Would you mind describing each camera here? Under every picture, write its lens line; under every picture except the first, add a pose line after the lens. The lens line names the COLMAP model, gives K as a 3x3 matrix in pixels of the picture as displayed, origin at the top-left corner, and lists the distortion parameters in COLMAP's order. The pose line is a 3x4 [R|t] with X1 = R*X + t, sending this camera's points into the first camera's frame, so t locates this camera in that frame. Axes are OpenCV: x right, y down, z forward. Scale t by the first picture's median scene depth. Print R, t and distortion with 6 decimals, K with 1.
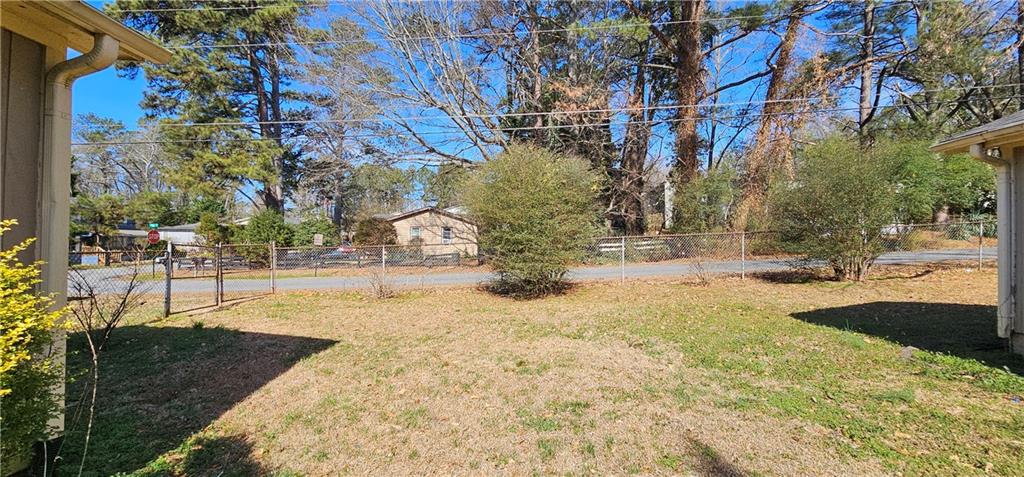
lens RADIAL K [[417.7, 0, 514.0], [0, 417.7, 239.1], [0, 0, 1]] dist [-0.003702, -0.000471]
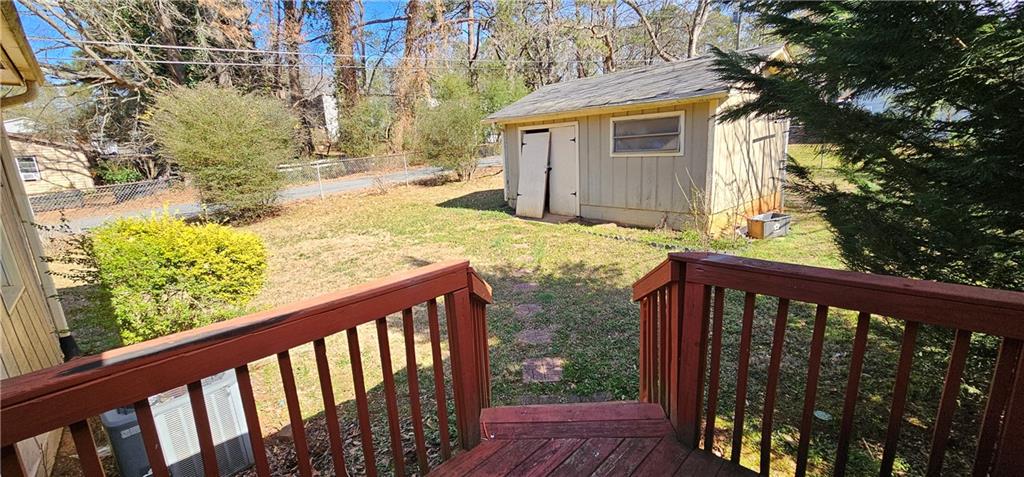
lens RADIAL K [[417.7, 0, 512.1], [0, 417.7, 239.7], [0, 0, 1]] dist [-0.003702, -0.000471]
pose [[0.720457, -0.194792, 0.665581, -0.156829], [0.048716, 0.971587, 0.231616, -0.035455], [-0.691786, -0.134445, 0.709476, -0.250065]]
